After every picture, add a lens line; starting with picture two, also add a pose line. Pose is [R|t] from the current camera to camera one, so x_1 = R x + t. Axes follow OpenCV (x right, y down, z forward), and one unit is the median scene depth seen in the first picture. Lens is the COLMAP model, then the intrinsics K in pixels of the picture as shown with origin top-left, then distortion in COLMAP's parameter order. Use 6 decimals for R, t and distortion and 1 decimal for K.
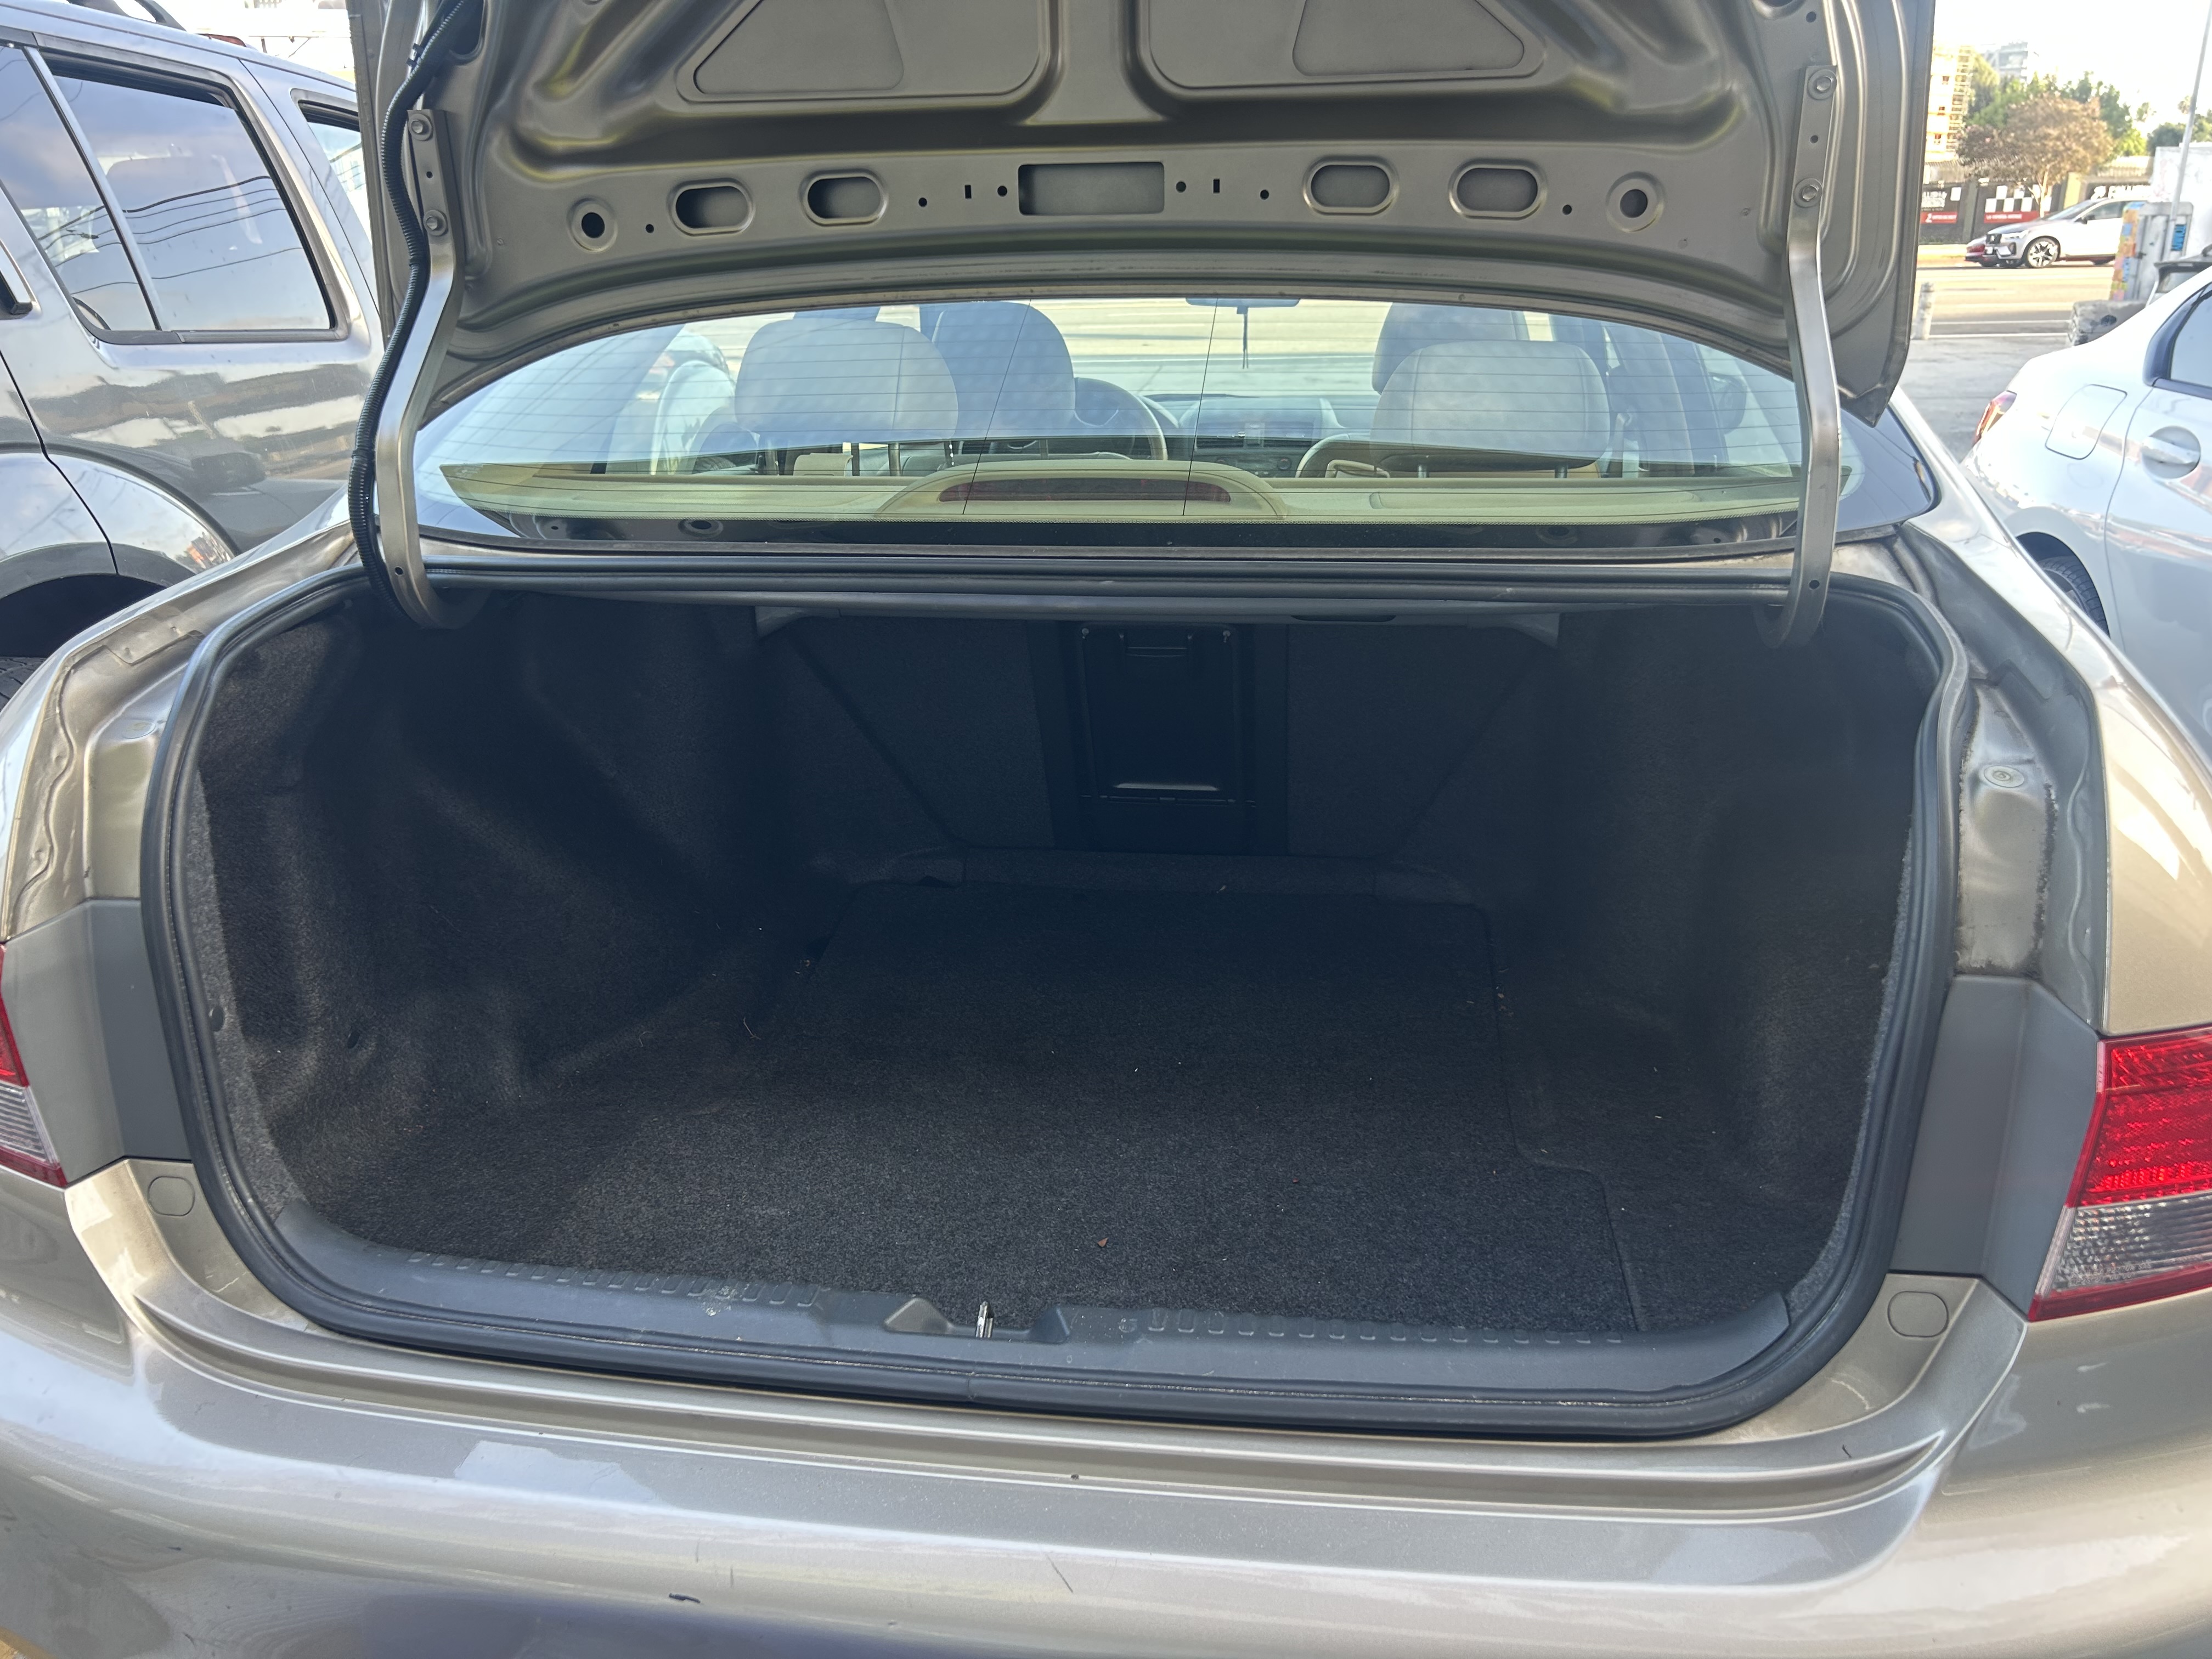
lens RADIAL K [[1727.7, 0, 1106.0], [0, 1727.7, 829.5], [0, 0, 1]] dist [0.047379, -0.064352]
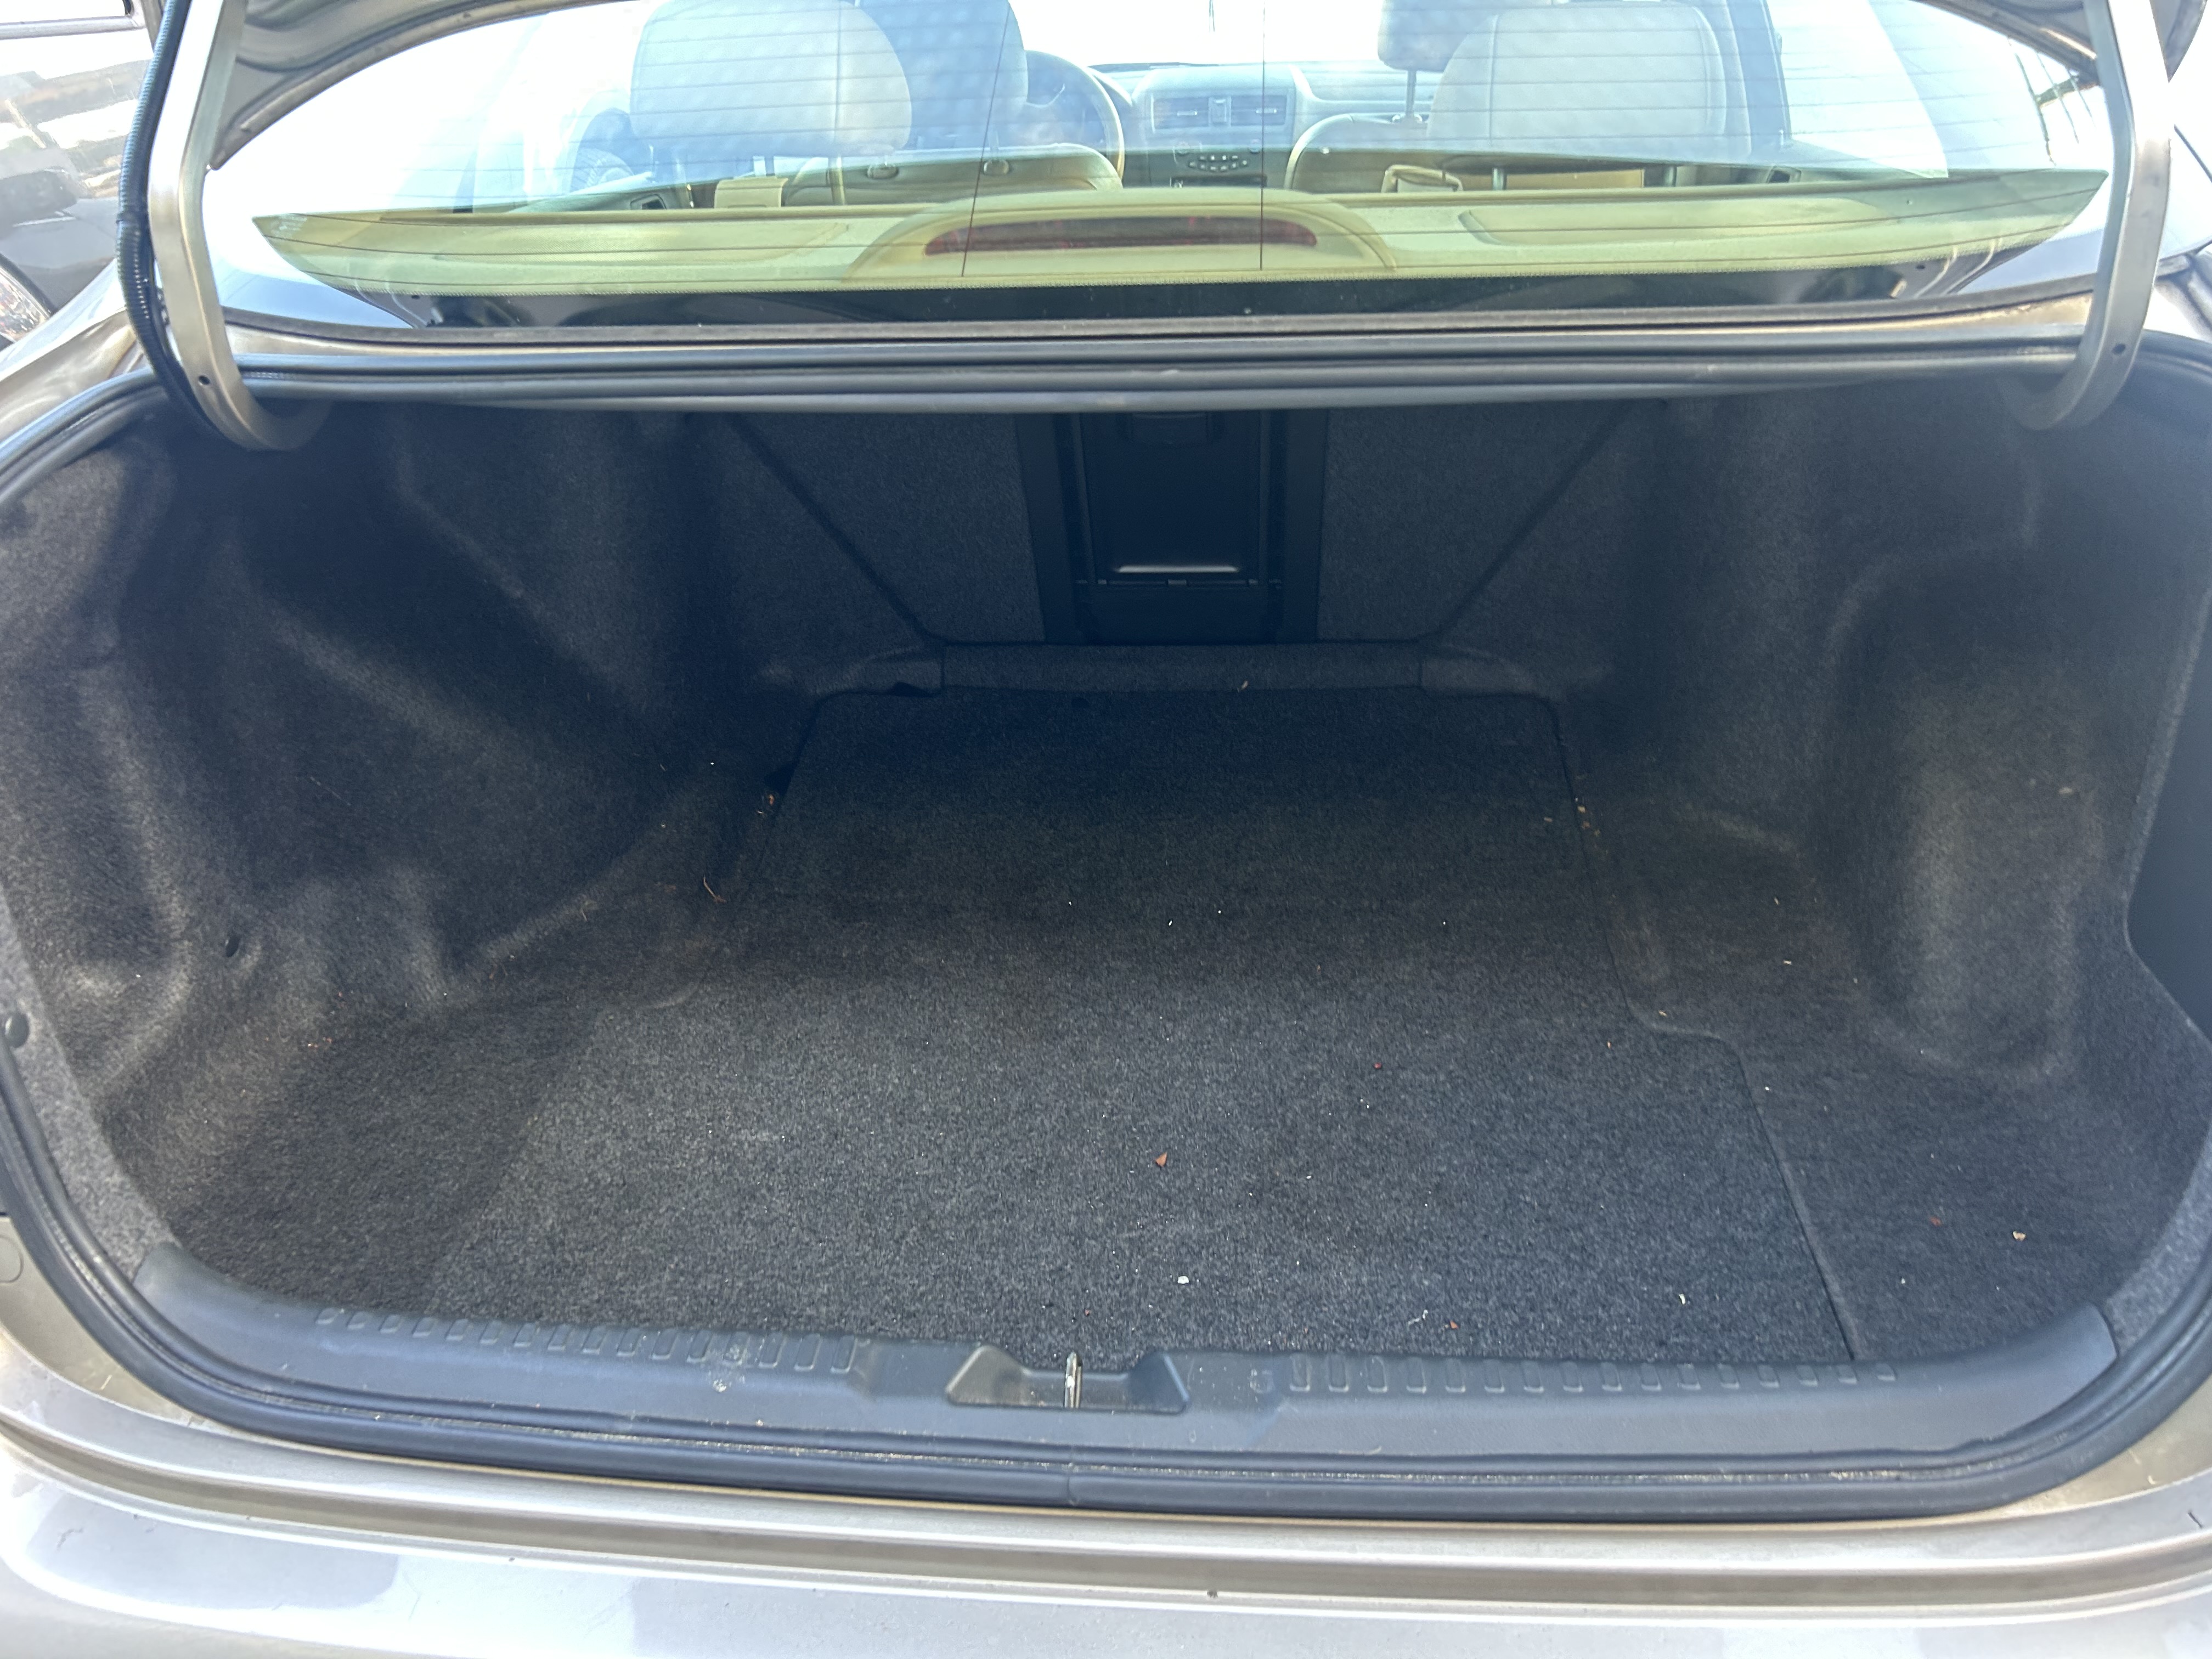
lens RADIAL K [[1727.7, 0, 1106.0], [0, 1727.7, 829.5], [0, 0, 1]] dist [0.047379, -0.064352]
pose [[0.998339, -0.043532, 0.037744, -0.055032], [0.036345, 0.984126, 0.173712, -0.069146], [-0.044707, -0.172051, 0.984073, 0.203213]]
